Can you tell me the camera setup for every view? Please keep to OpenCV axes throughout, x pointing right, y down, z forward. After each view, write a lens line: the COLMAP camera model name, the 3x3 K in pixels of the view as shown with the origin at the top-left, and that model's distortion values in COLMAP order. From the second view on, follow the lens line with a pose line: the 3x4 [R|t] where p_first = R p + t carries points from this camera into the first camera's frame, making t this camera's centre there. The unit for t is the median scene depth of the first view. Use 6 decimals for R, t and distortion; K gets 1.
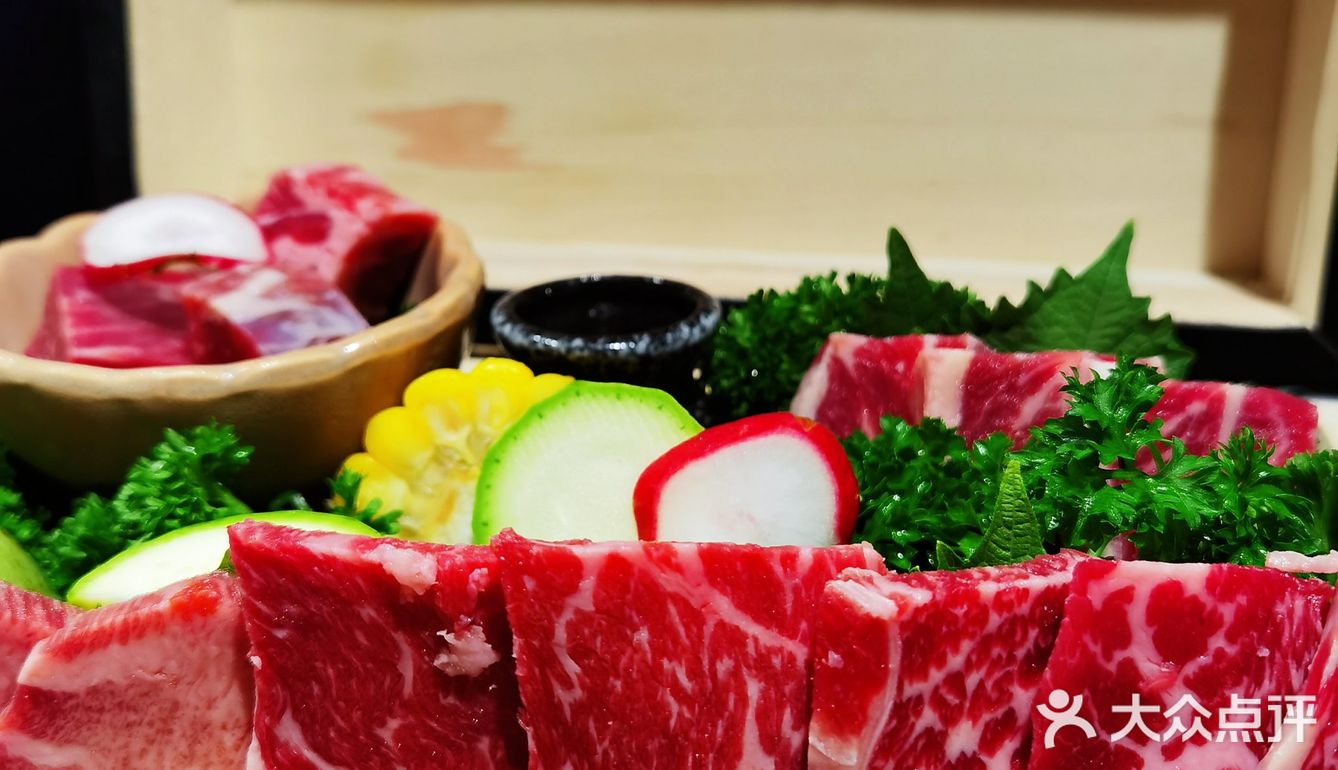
lens RADIAL K [[1507.7, 0, 675.5], [0, 1507.7, 383.1], [0, 0, 1]] dist [-0.096019, 0.000000]
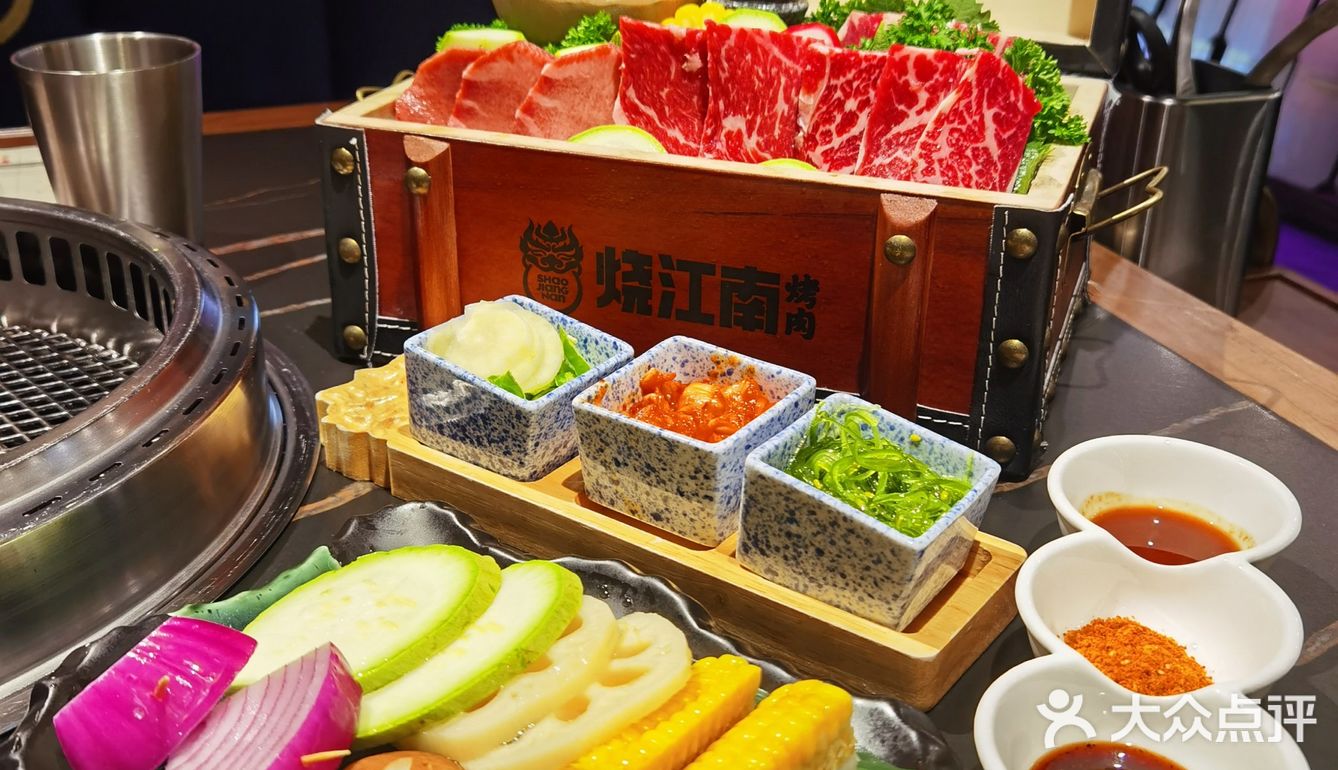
lens RADIAL K [[1507.7, 0, 663.4], [0, 1507.7, 394.7], [0, 0, 1]] dist [-0.096019, 0.000000]
pose [[0.983492, 0.104591, -0.147660, 0.332098], [-0.098699, 0.994021, 0.046706, 0.725806], [0.151662, -0.031361, 0.987935, -2.102650]]
